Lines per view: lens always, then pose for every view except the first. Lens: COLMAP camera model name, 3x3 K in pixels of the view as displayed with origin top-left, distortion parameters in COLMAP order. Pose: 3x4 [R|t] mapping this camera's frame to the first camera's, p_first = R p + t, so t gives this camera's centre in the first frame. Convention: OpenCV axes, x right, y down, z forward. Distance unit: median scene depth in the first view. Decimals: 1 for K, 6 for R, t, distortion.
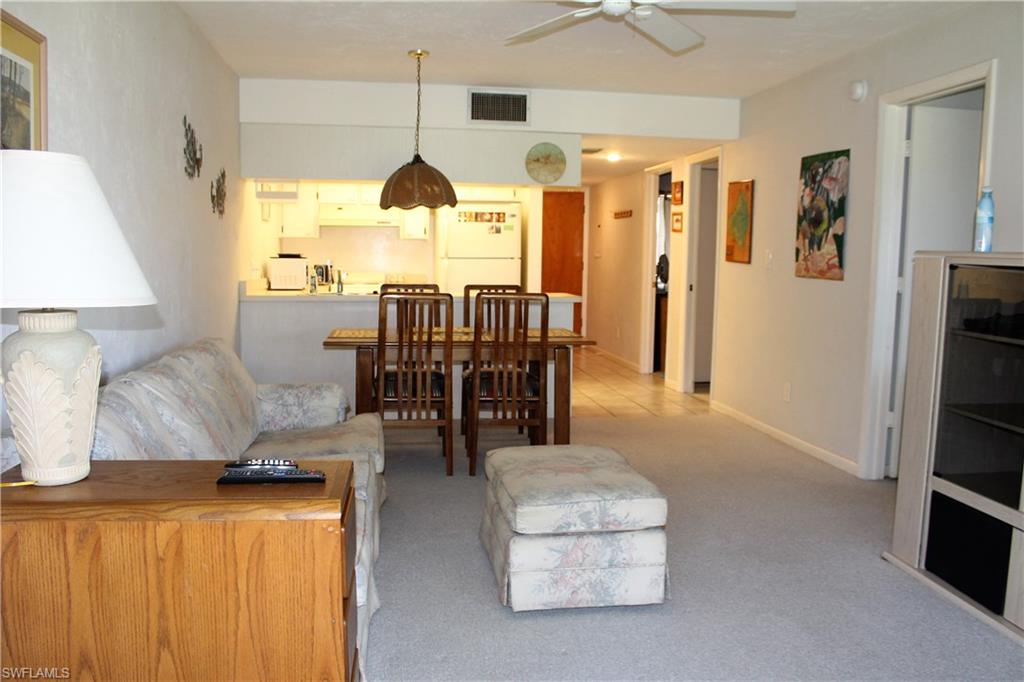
lens RADIAL K [[843.4, 0, 512.0], [0, 843.4, 341.0], [0, 0, 1]] dist [-0.162261, 0.137779]
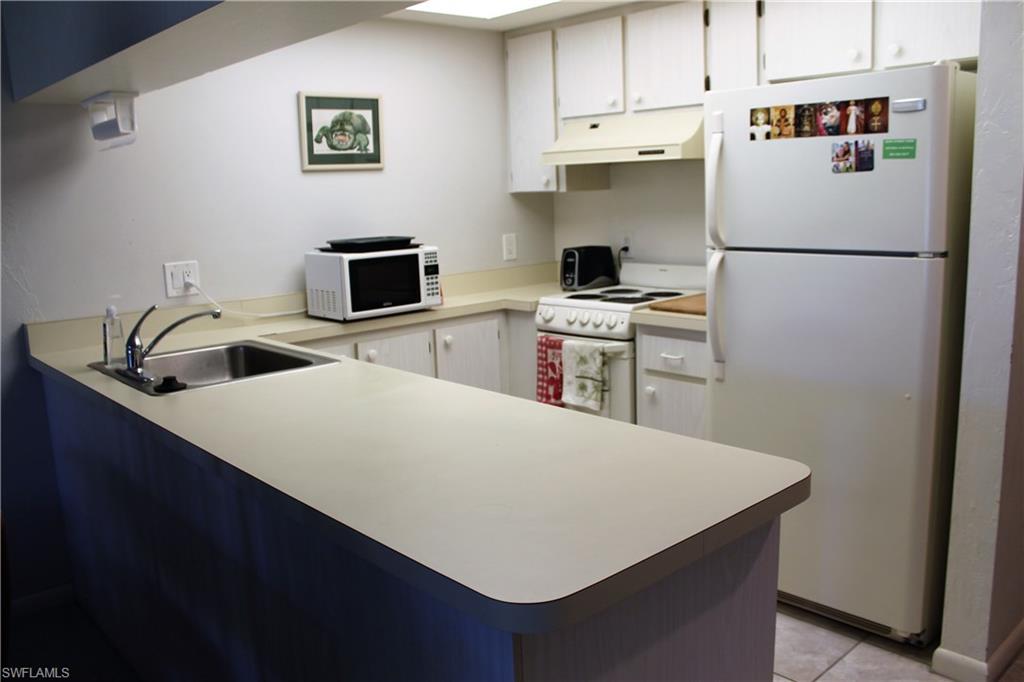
lens RADIAL K [[843.4, 0, 512.0], [0, 843.4, 341.0], [0, 0, 1]] dist [-0.162261, 0.137779]
pose [[0.546918, 0.118638, -0.828737, 0.182886], [-0.040987, 0.992516, 0.115035, -0.108393], [0.836182, -0.028947, 0.547687, 0.827764]]
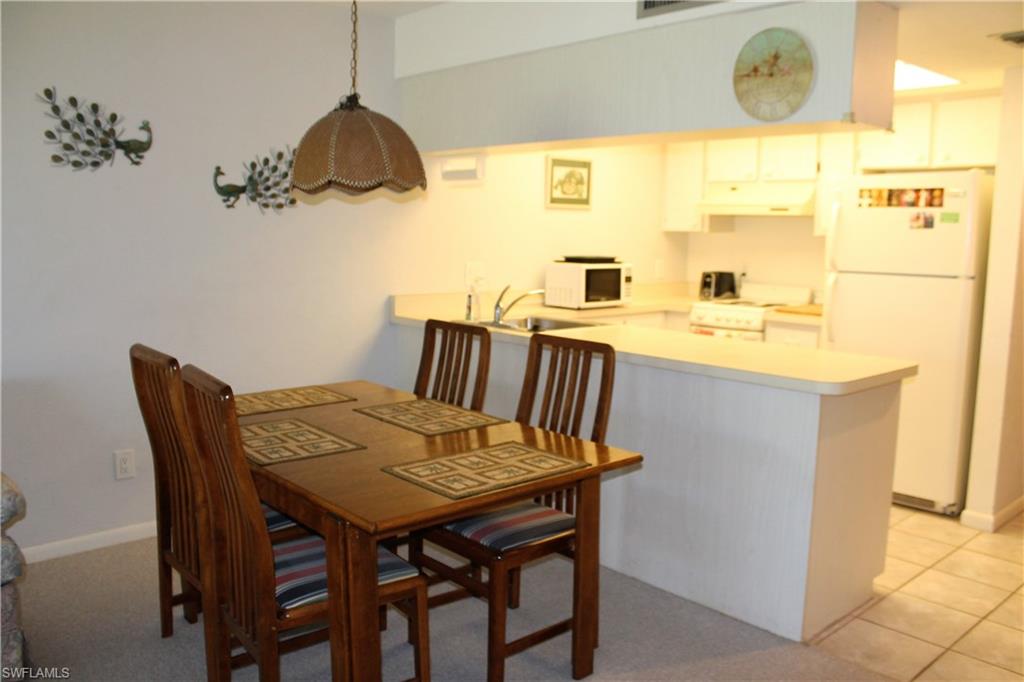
lens RADIAL K [[843.4, 0, 512.0], [0, 843.4, 341.0], [0, 0, 1]] dist [-0.162261, 0.137779]
pose [[0.542028, 0.107673, -0.833434, 0.304801], [-0.090641, 0.993463, 0.069398, -0.079358], [0.835458, 0.037927, 0.548244, 0.576075]]
